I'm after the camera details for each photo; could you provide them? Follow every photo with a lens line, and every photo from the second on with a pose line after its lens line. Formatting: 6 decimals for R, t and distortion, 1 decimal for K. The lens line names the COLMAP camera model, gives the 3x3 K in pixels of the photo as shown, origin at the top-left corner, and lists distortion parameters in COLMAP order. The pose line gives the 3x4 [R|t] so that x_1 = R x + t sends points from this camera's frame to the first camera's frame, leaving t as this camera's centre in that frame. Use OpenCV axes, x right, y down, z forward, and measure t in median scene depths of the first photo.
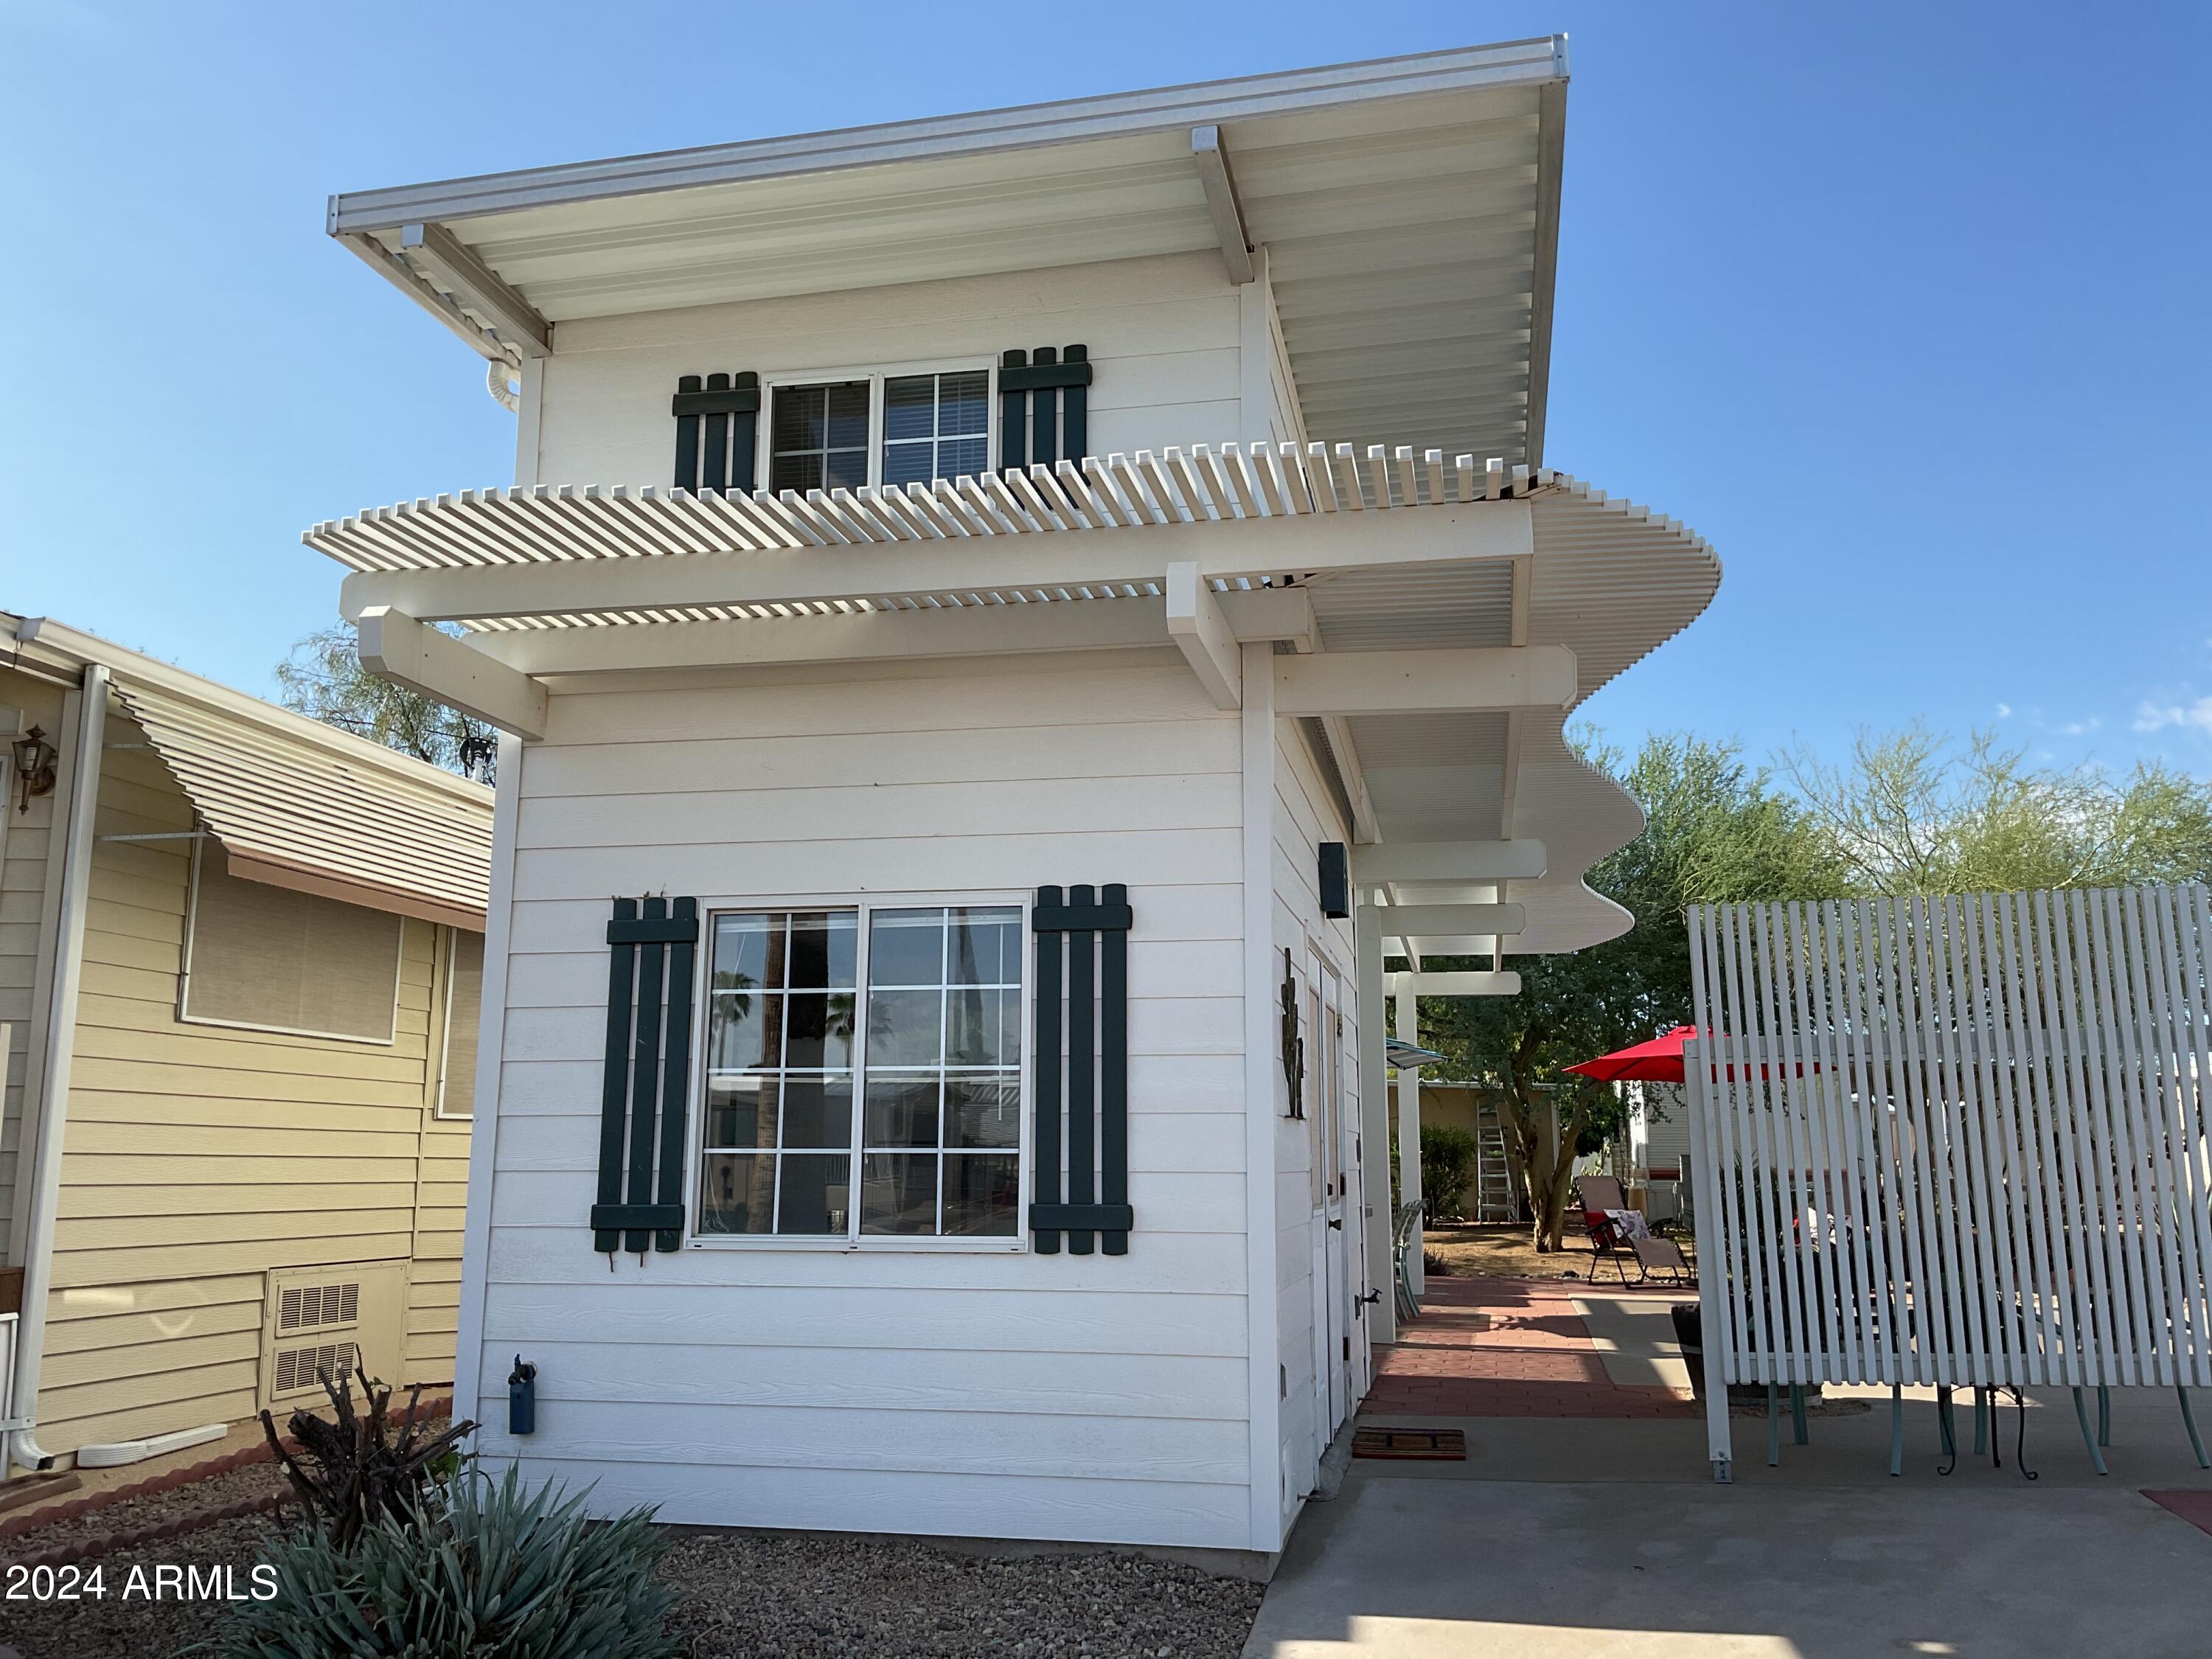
lens RADIAL K [[1805.6, 0, 1106.0], [0, 1805.6, 829.5], [0, 0, 1]] dist [0.163725, -0.271540]
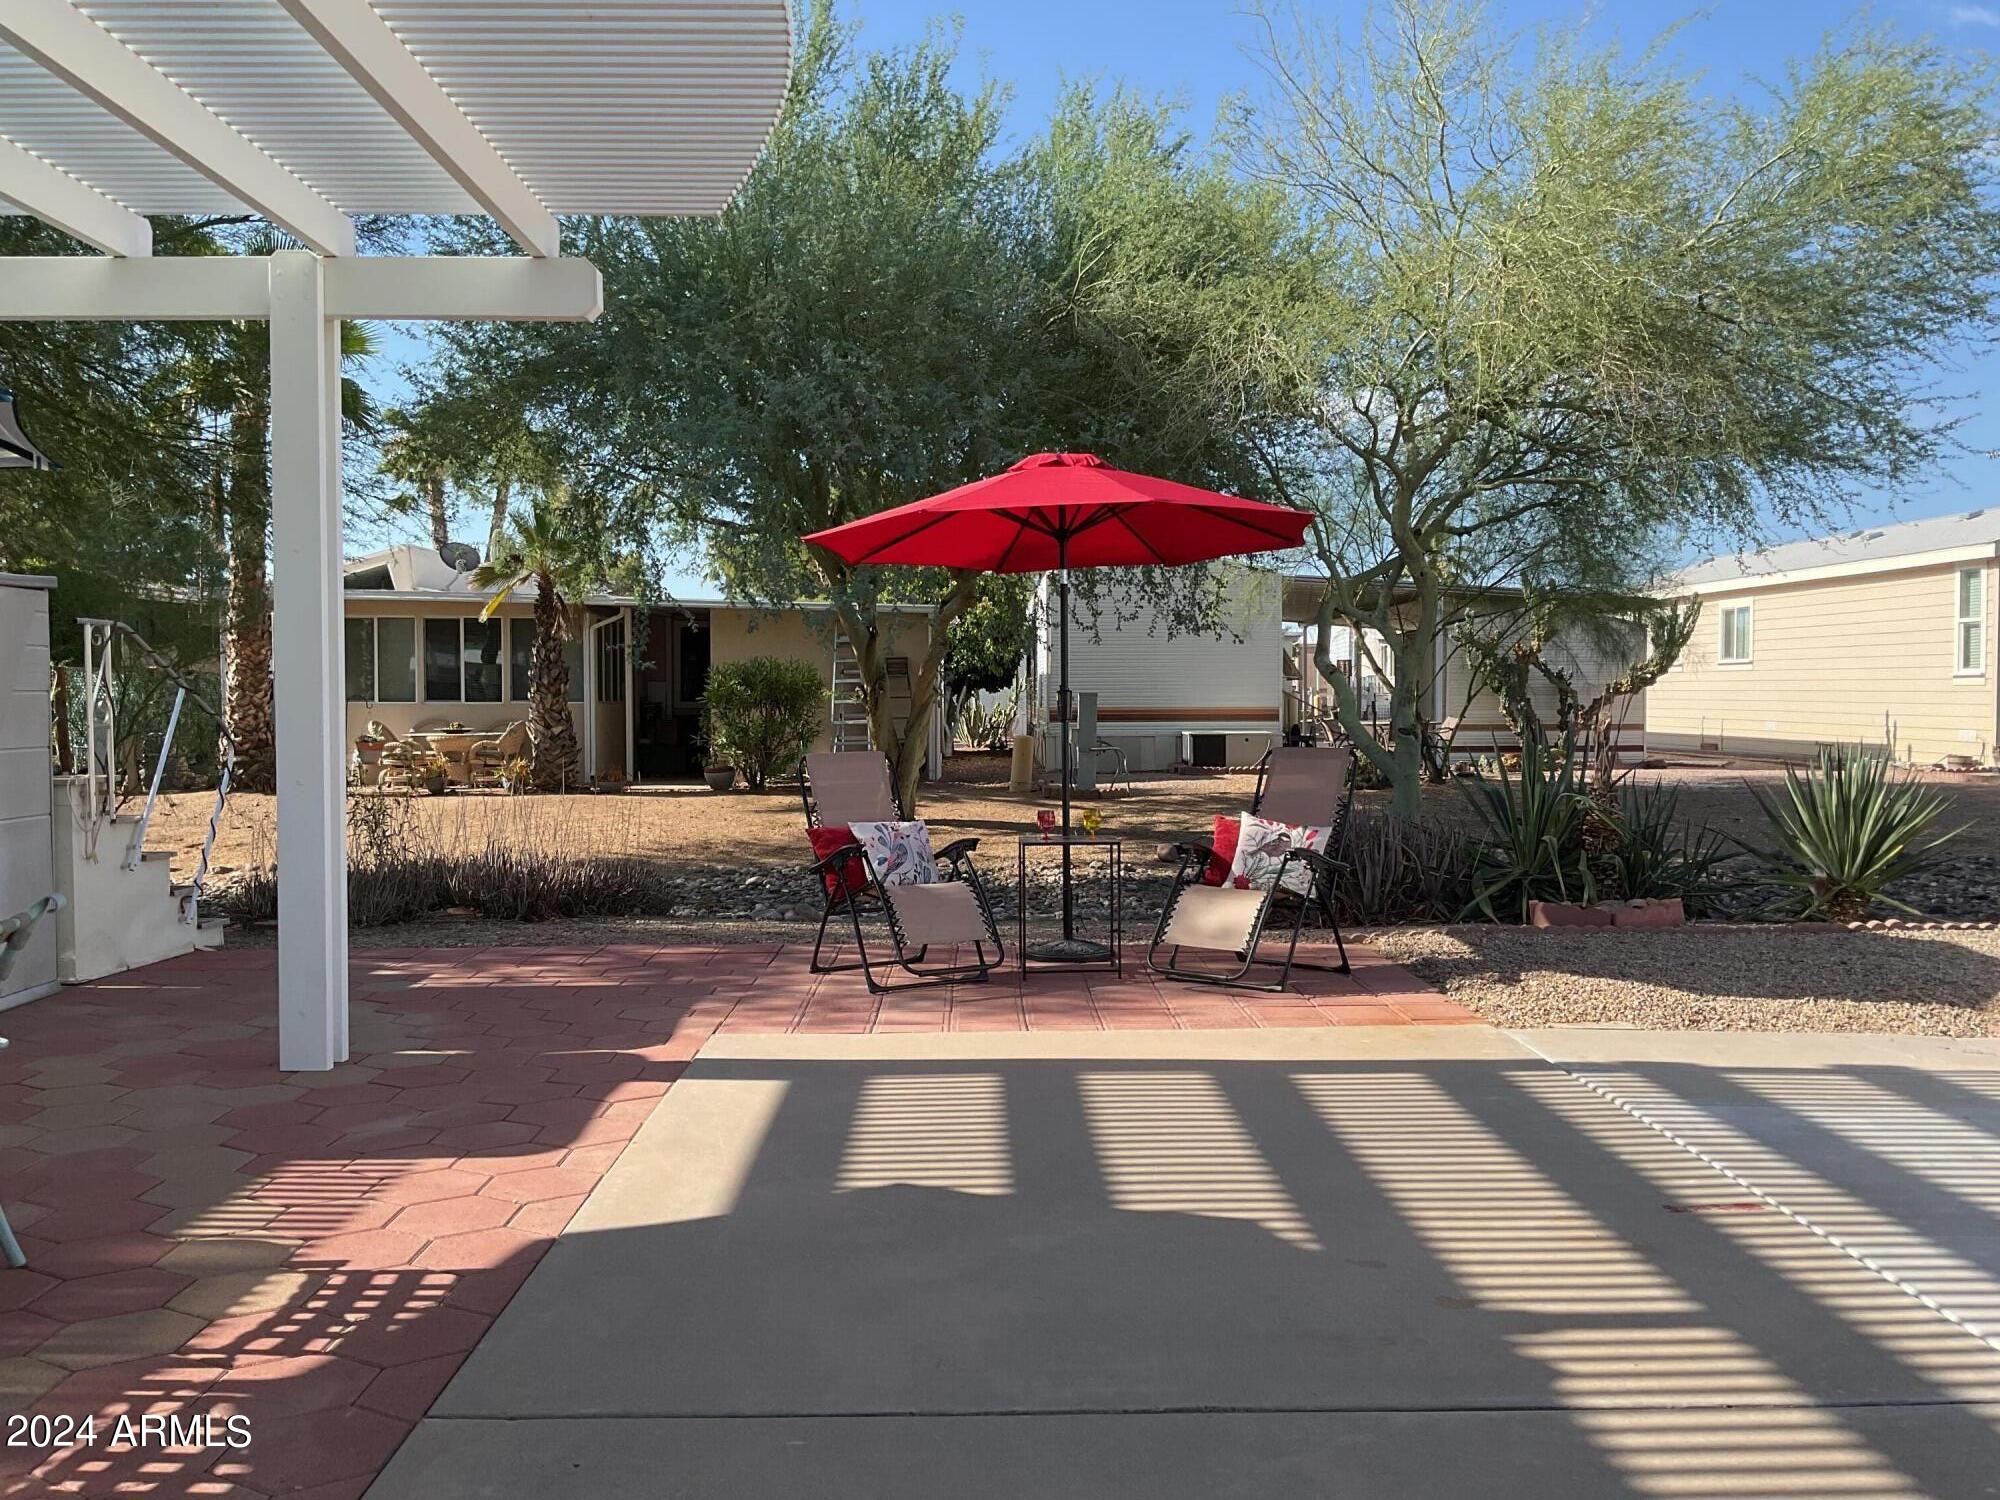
lens RADIAL K [[1653.7, 0, 1000.0], [0, 1653.7, 750.0], [0, 0, 1]] dist [0.079961, -0.153260]
pose [[0.974653, -0.014013, 0.223283, 0.520354], [-0.033980, 0.977185, 0.209655, 0.237454], [-0.221127, -0.211928, 0.951940, 1.430938]]
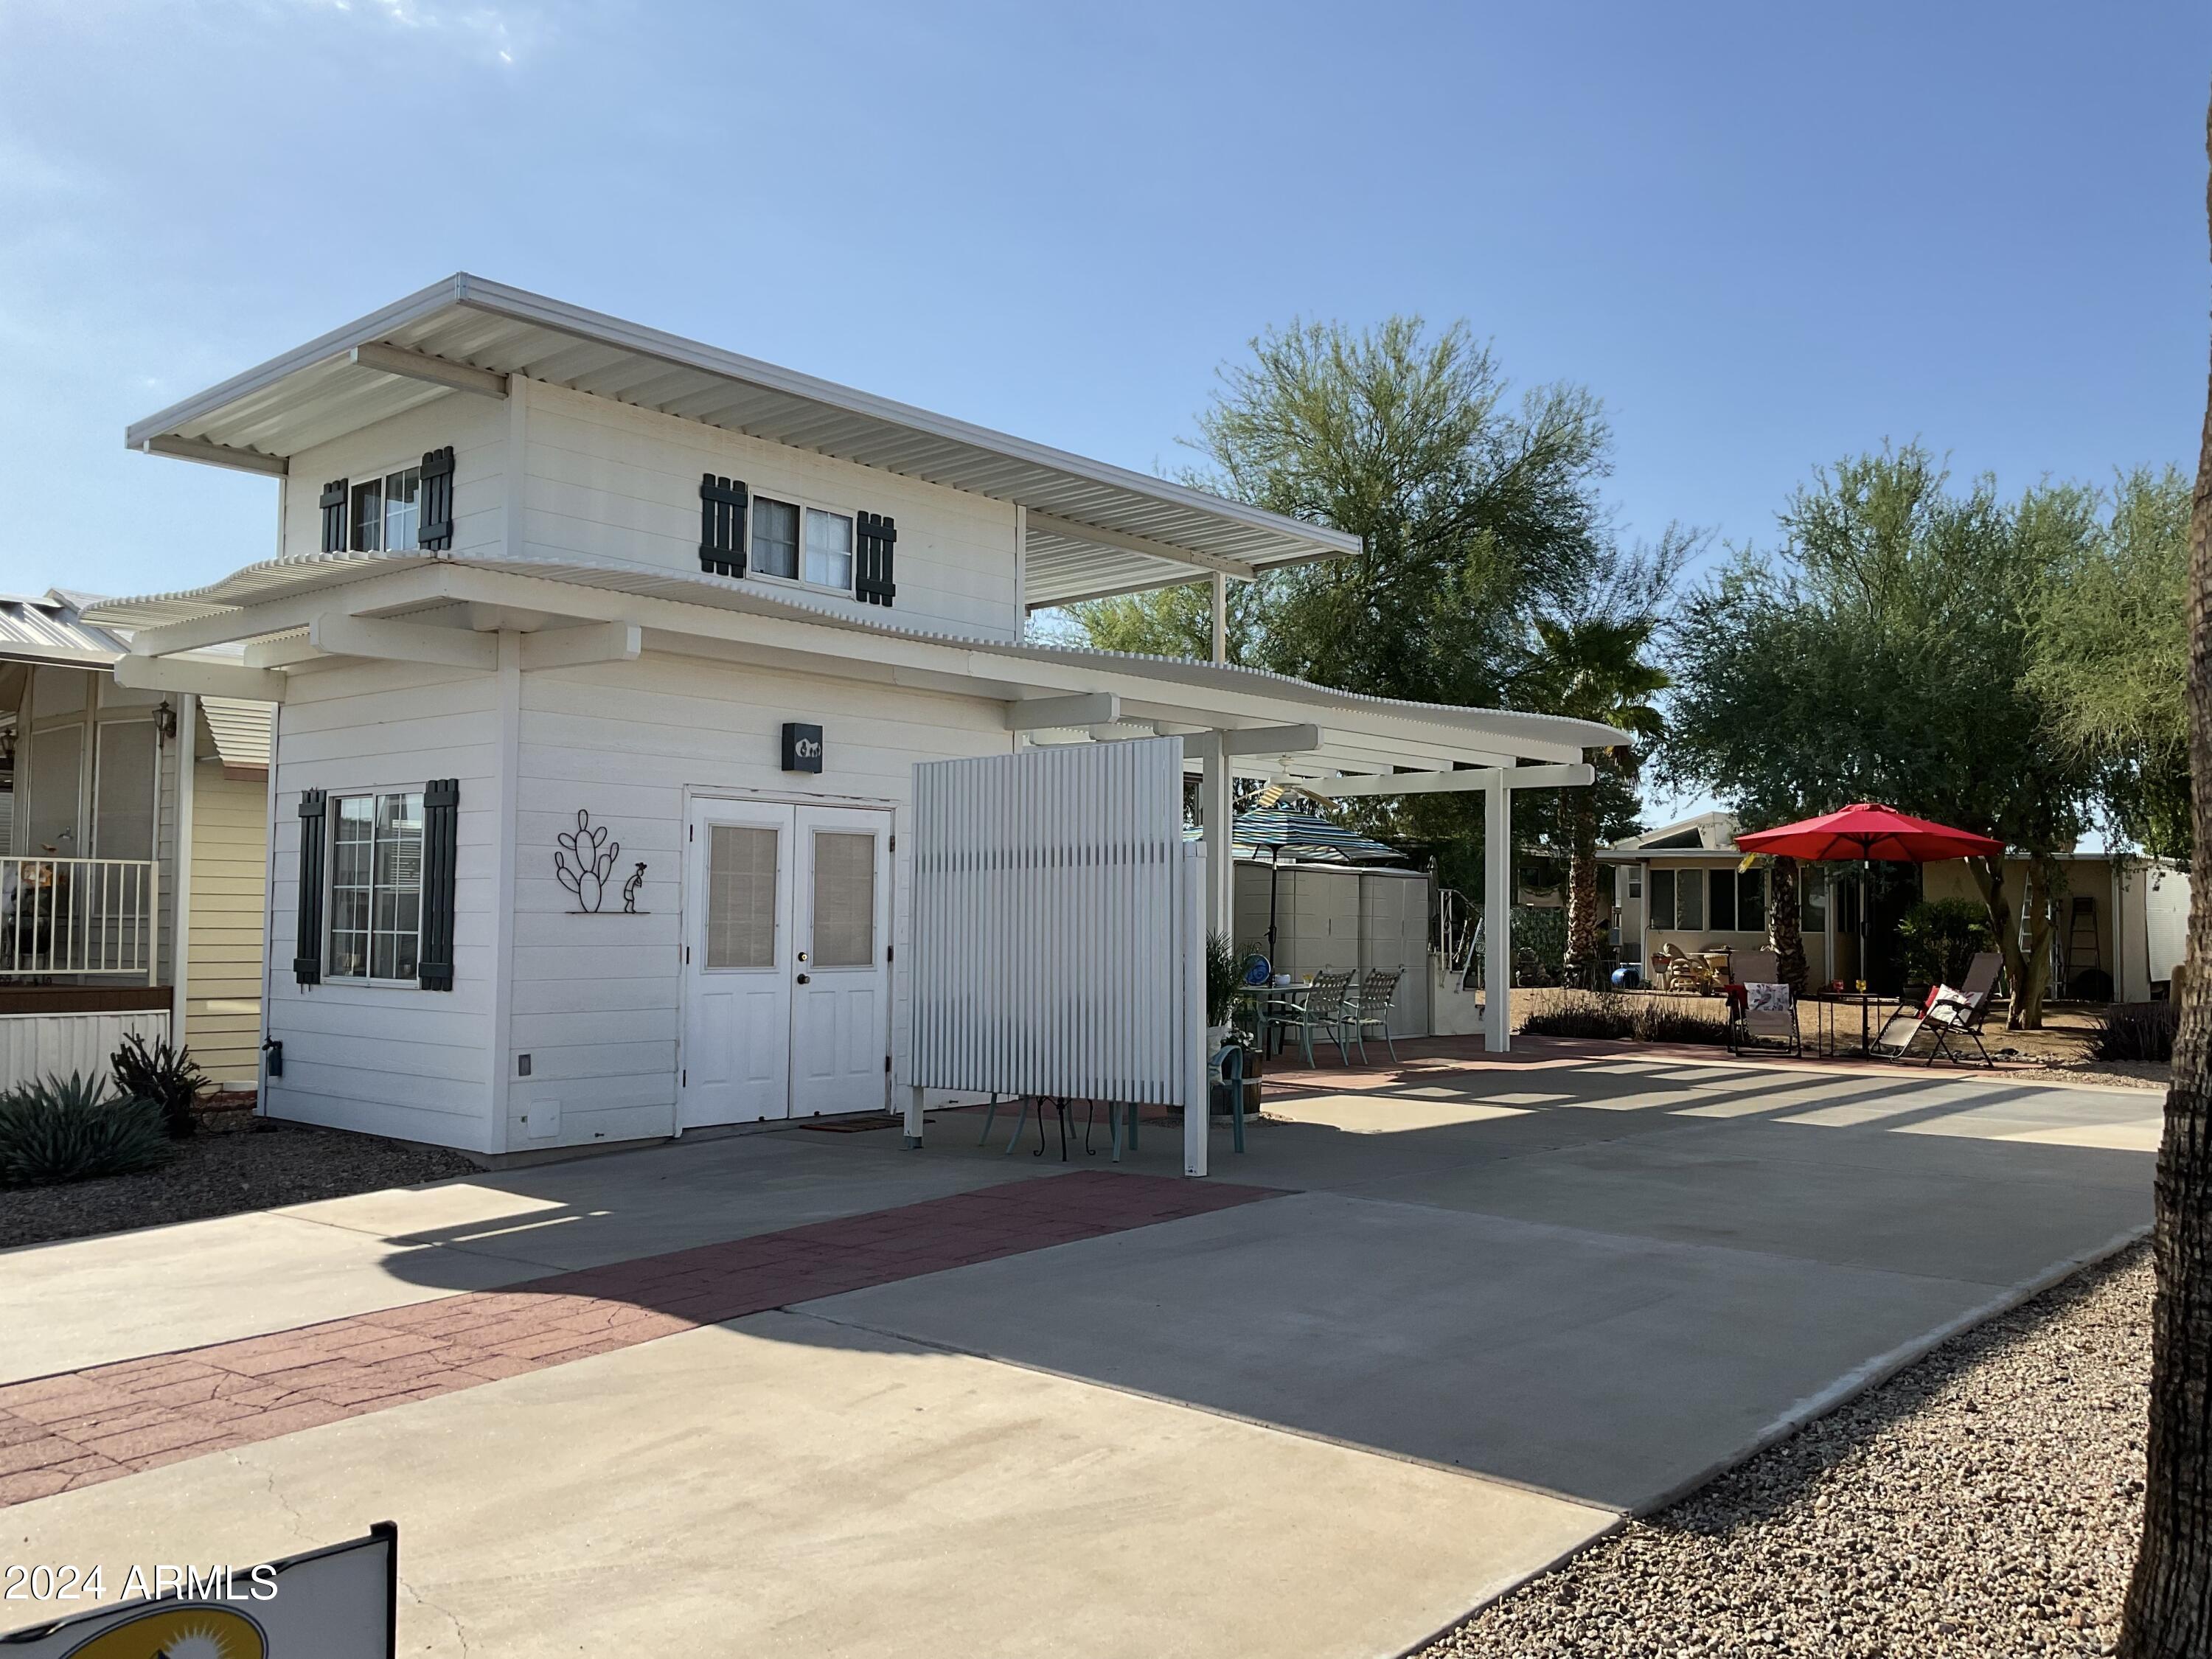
lens RADIAL K [[1825.7, 0, 1106.0], [0, 1825.7, 829.5], [0, 0, 1]] dist [0.133453, -0.283695]
pose [[0.871099, -0.021336, -0.490644, 1.157090], [0.083196, 0.991027, 0.104612, -0.044543], [0.484010, -0.131948, 0.865057, -0.171938]]
